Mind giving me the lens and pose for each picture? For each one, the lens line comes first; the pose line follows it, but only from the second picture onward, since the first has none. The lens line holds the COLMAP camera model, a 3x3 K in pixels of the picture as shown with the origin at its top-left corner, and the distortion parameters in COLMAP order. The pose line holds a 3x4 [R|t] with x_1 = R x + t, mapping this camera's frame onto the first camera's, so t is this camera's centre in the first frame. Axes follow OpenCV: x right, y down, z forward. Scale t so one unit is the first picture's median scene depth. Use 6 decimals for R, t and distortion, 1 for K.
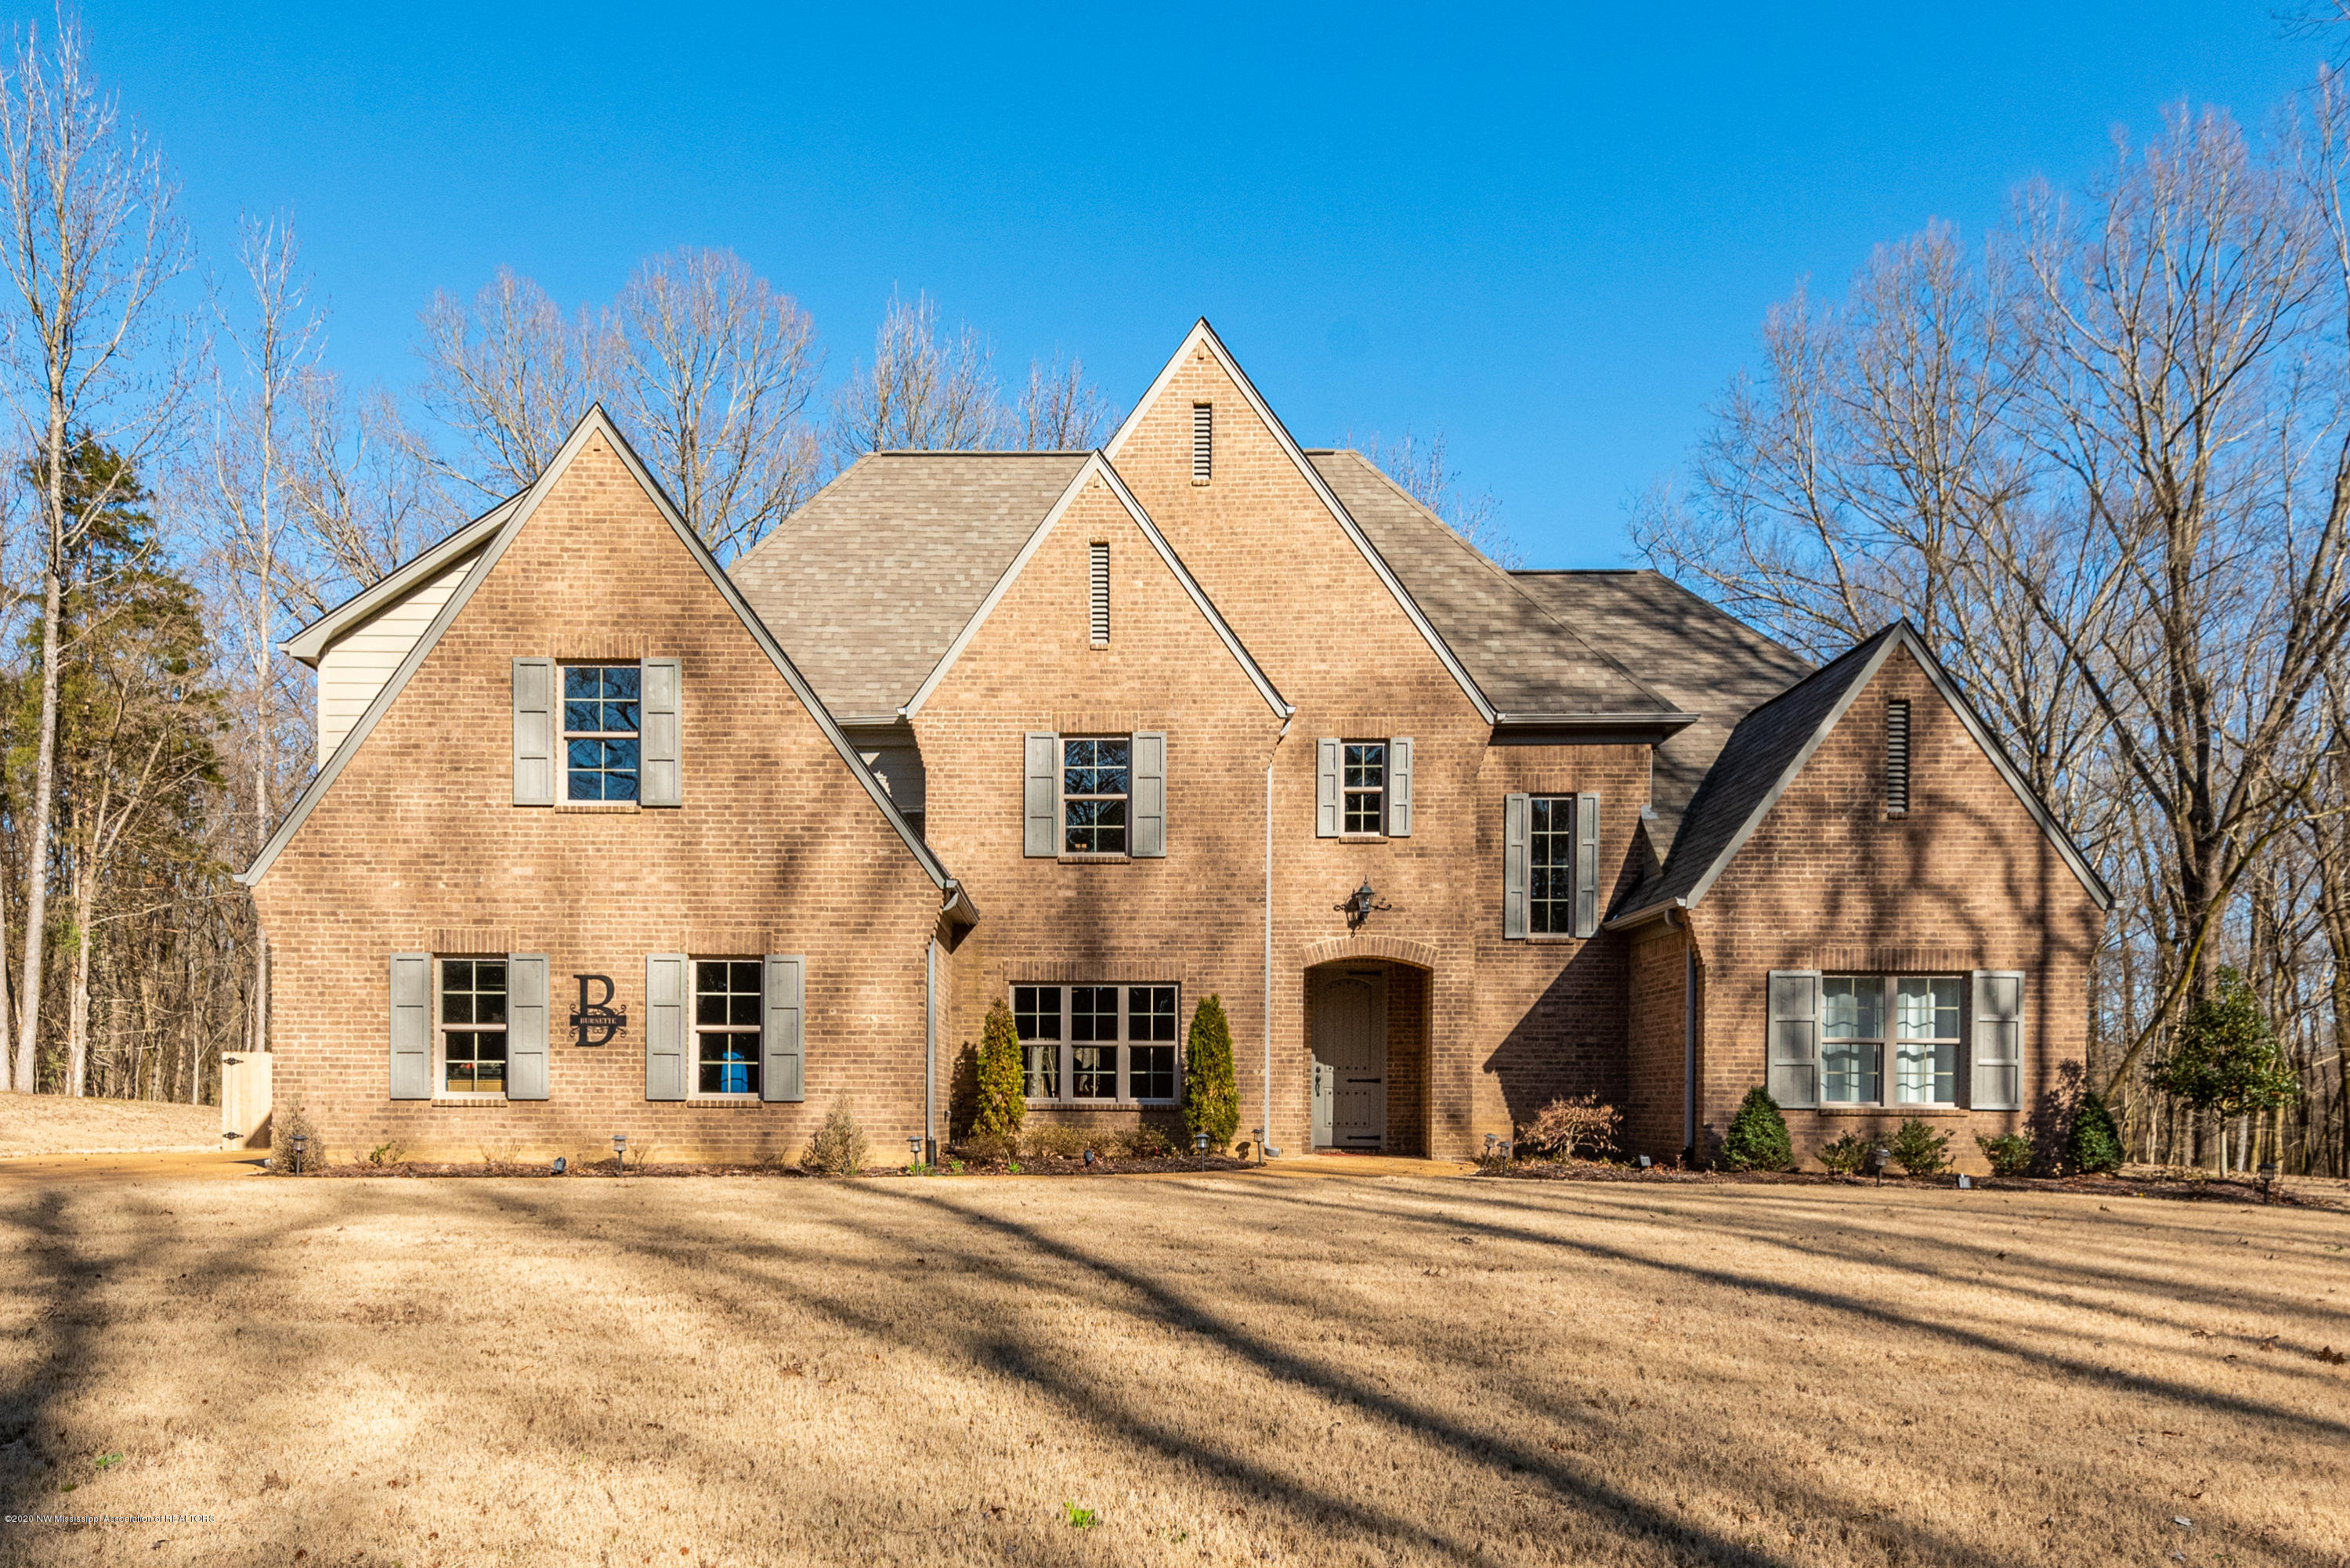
lens RADIAL K [[1568.4, 0, 1063.7], [0, 1568.4, 1097.5], [0, 0, 1]] dist [0.008630, -0.003470]
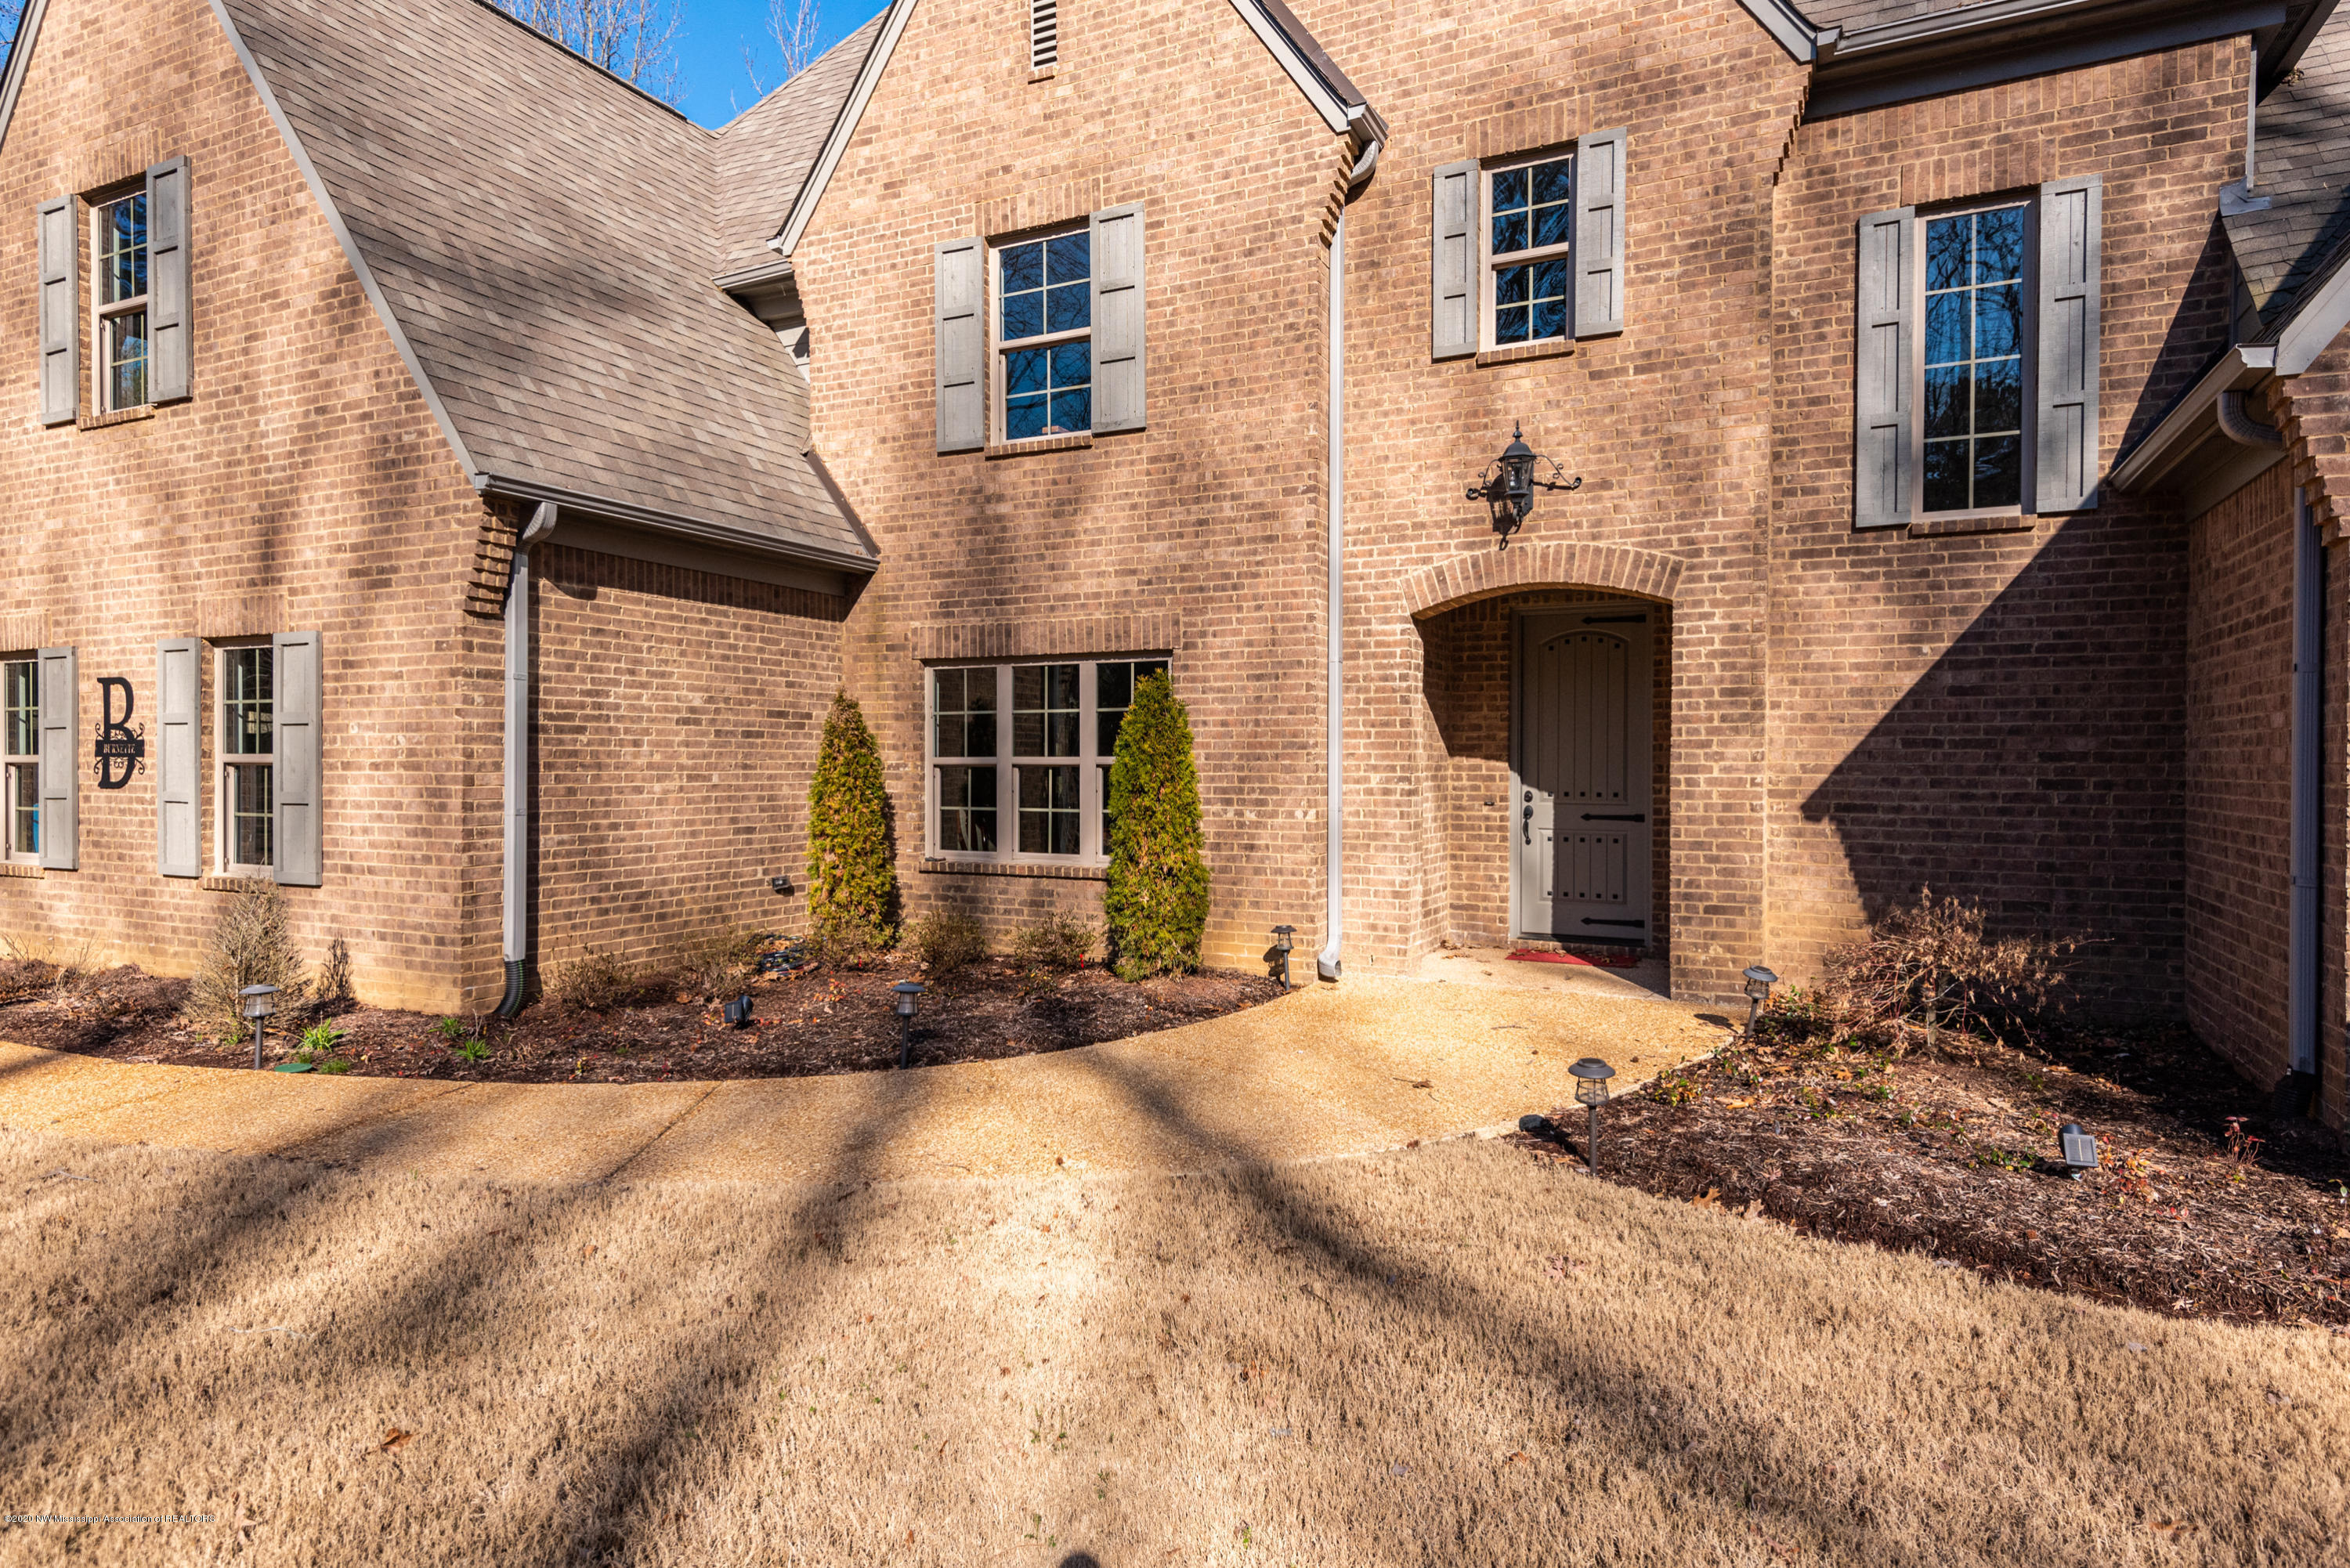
lens RADIAL K [[1295.1, 0, 1181.6], [0, 1295.1, 764.2], [0, 0, 1]] dist [0.057346, -0.057381]
pose [[0.908724, -0.002804, -0.417389, 0.269235], [0.006252, 0.999957, 0.006895, -0.036265], [0.417352, -0.008875, 0.908702, 0.580061]]
